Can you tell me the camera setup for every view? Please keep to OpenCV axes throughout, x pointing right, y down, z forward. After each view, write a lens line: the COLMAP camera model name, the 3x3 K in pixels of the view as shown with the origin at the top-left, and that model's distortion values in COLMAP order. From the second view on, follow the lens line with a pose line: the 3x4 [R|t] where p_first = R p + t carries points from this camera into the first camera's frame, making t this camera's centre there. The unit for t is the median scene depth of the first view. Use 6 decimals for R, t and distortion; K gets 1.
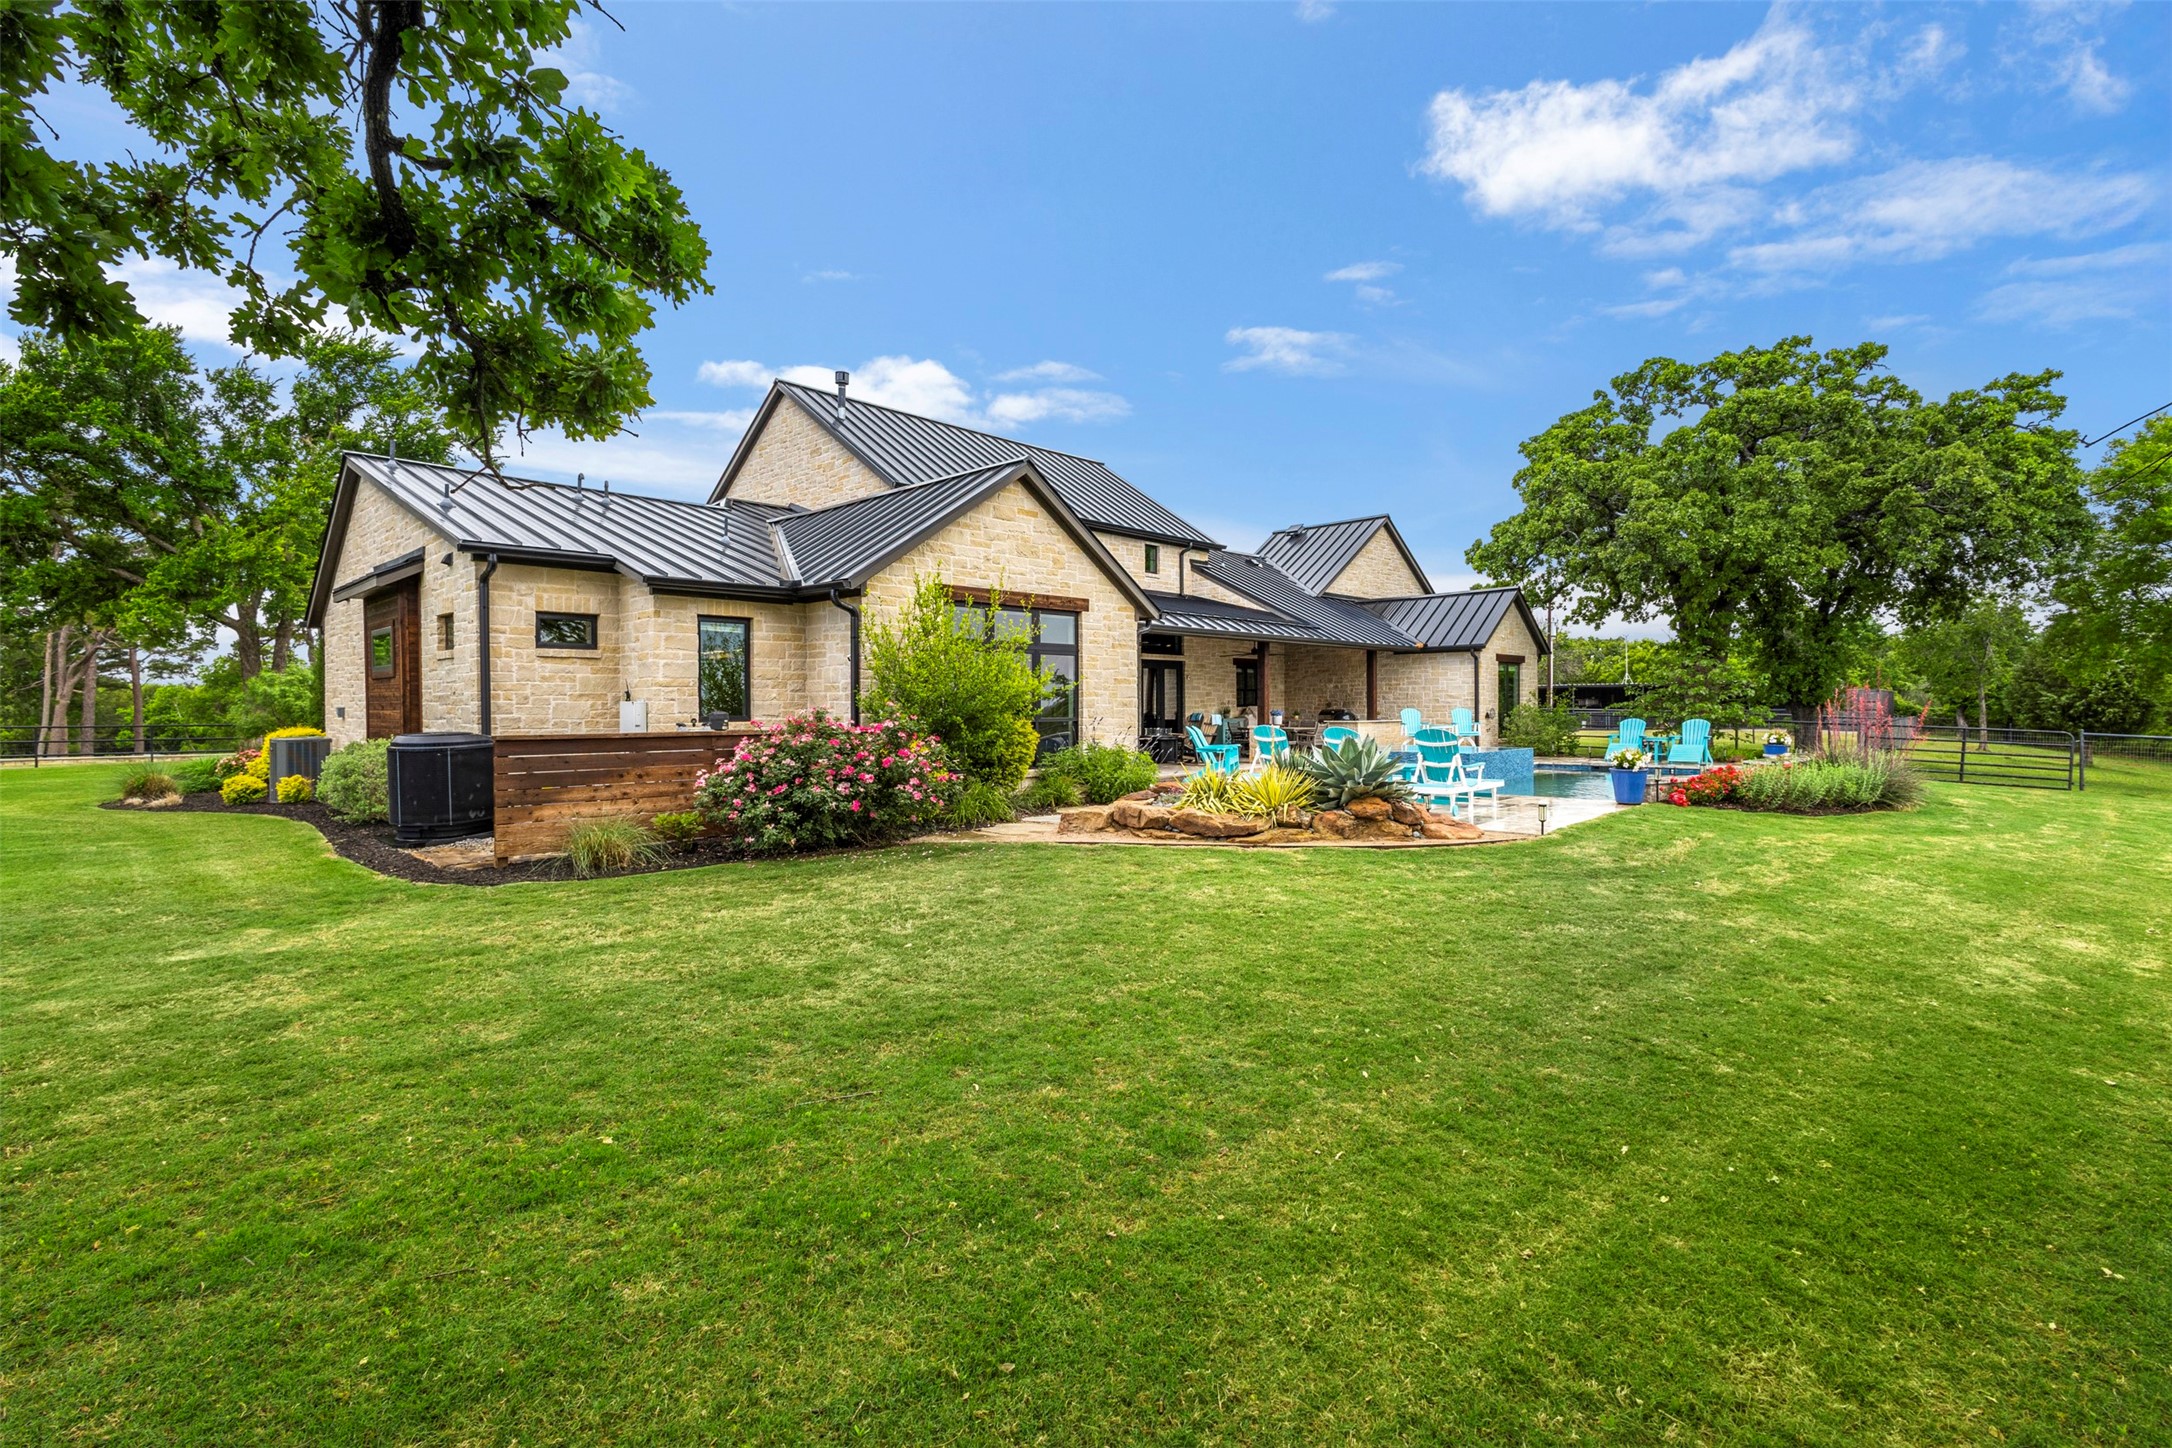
lens RADIAL K [[971.9, 0, 1086.0], [0, 971.9, 724.0], [0, 0, 1]] dist [0.001302, -0.000217]
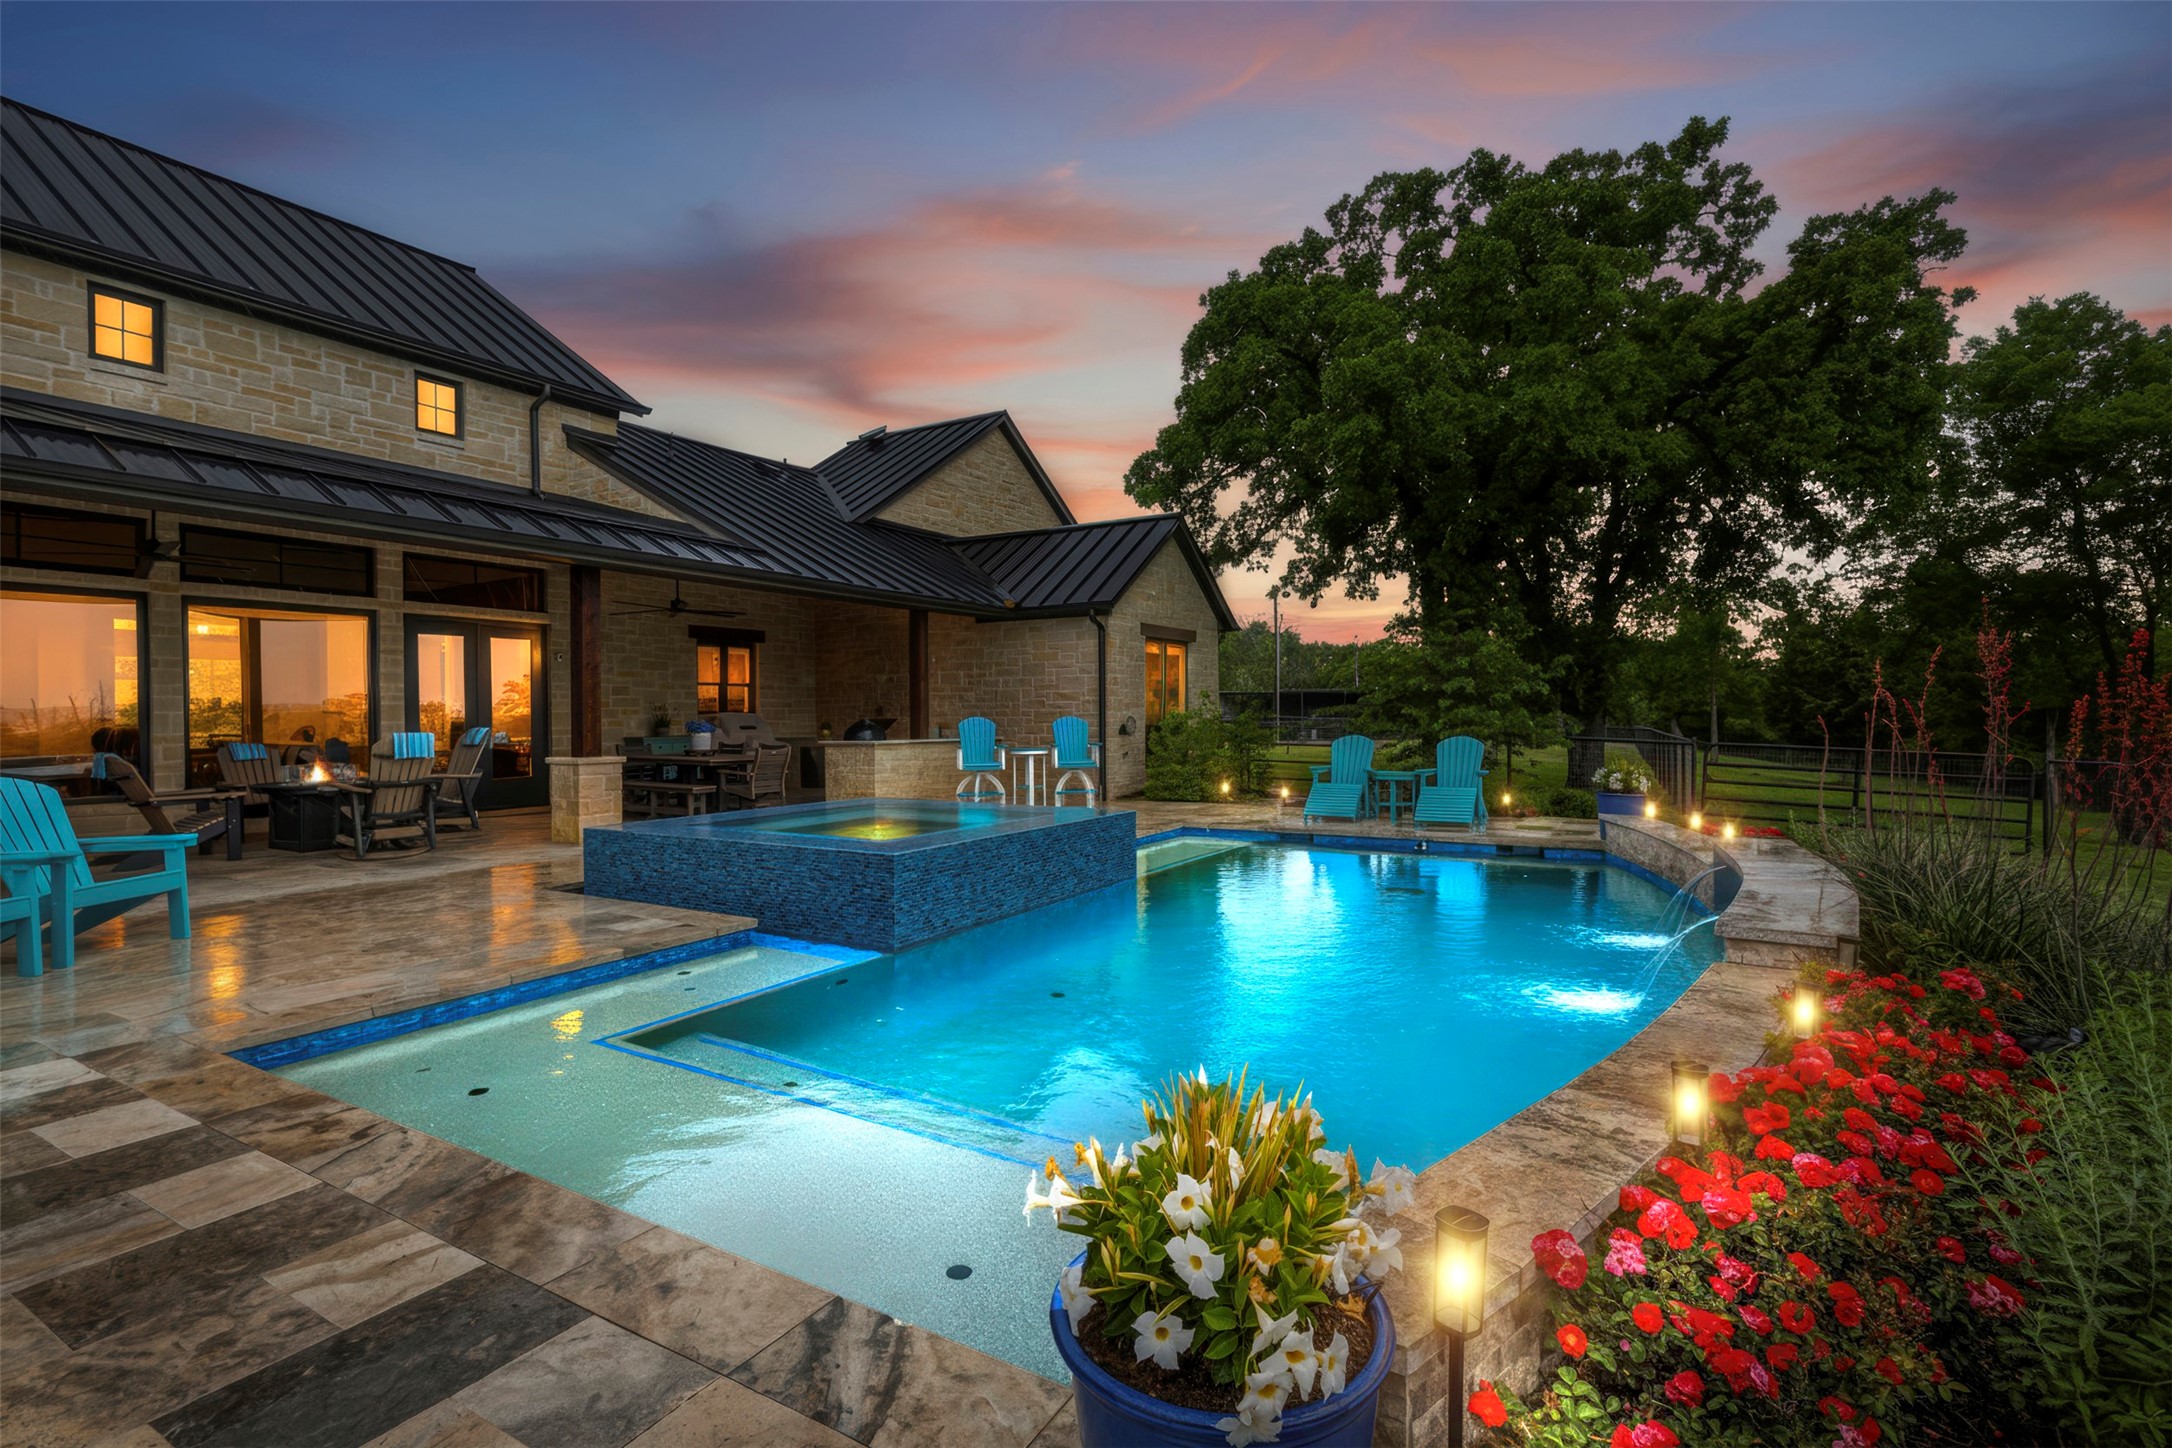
lens RADIAL K [[971.9, 0, 1086.0], [0, 971.9, 724.0], [0, 0, 1]] dist [0.001302, -0.000217]
pose [[0.973356, -0.003294, 0.229274, 0.257717], [0.005903, 0.999925, -0.010692, -0.005906], [-0.229221, 0.011761, 0.973303, 0.446406]]
